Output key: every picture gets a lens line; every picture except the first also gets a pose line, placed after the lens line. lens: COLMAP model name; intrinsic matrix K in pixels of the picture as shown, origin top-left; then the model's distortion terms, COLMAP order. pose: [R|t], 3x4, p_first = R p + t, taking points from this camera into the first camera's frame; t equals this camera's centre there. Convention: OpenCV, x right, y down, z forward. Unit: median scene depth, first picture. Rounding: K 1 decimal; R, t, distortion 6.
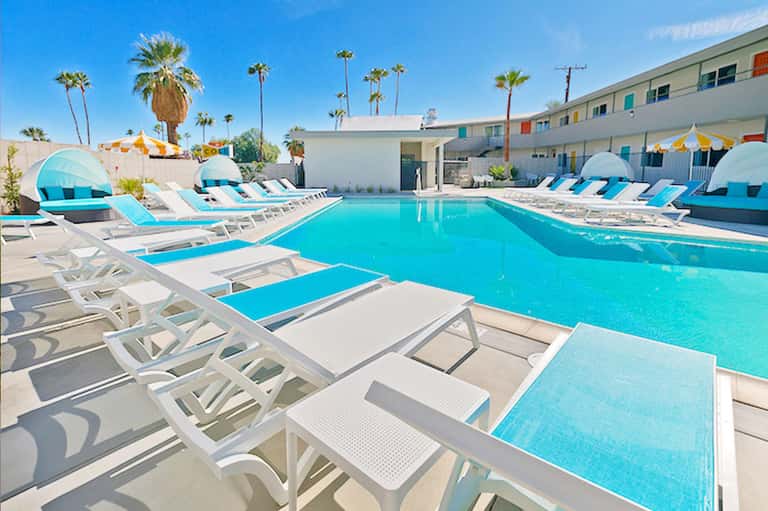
lens RADIAL K [[346.0, 0, 389.2], [0, 346.0, 205.5], [0, 0, 1]] dist [0.007377, -0.000724]
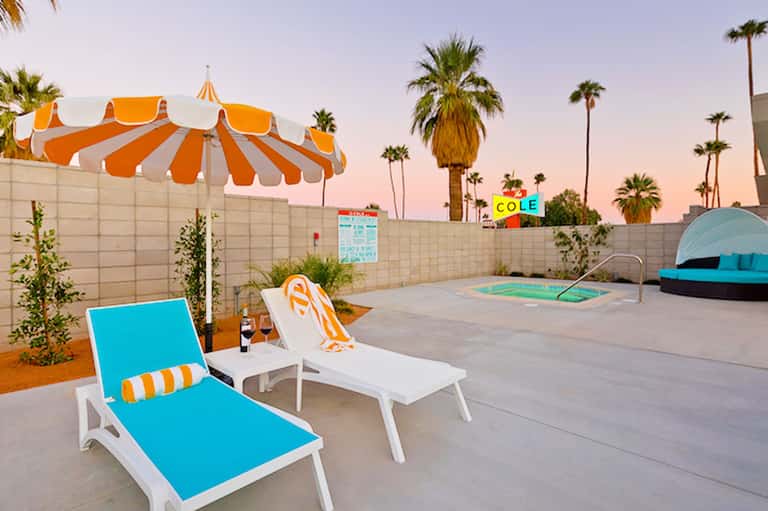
lens RADIAL K [[434.9, 0, 415.8], [0, 434.9, 233.0], [0, 0, 1]] dist [0.024846, 0.001629]
pose [[0.763454, -0.013600, -0.645719, -0.168126], [-0.064708, 0.993137, -0.097423, -0.036299], [0.642613, 0.116161, 0.757335, 0.365190]]
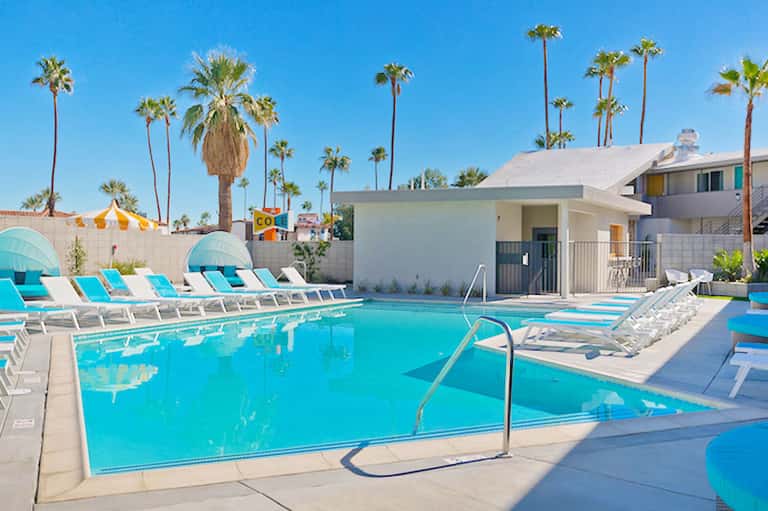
lens RADIAL K [[730.4, 0, 378.1], [0, 730.4, 242.0], [0, 0, 1]] dist [-0.000237, 0.000000]
pose [[0.902898, 0.009950, -0.429739, 0.223828], [-0.059179, 0.993090, -0.101344, 0.002793], [0.425761, 0.116935, 0.897248, -0.088350]]
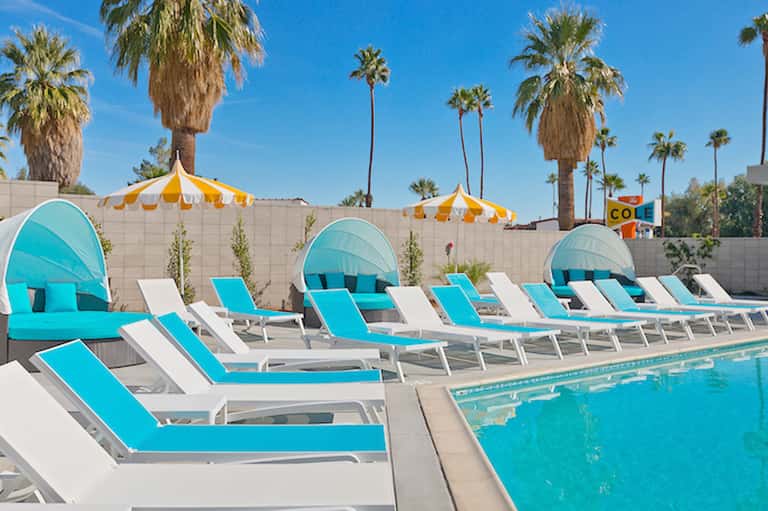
lens RADIAL K [[789.5, 0, 415.8], [0, 789.5, 246.8], [0, 0, 1]] dist [0.027318, 0.000000]
pose [[0.696784, 0.012520, -0.717172, 0.089001], [-0.088923, 0.993642, -0.069049, -0.003777], [0.711748, 0.111885, 0.693467, 0.006735]]
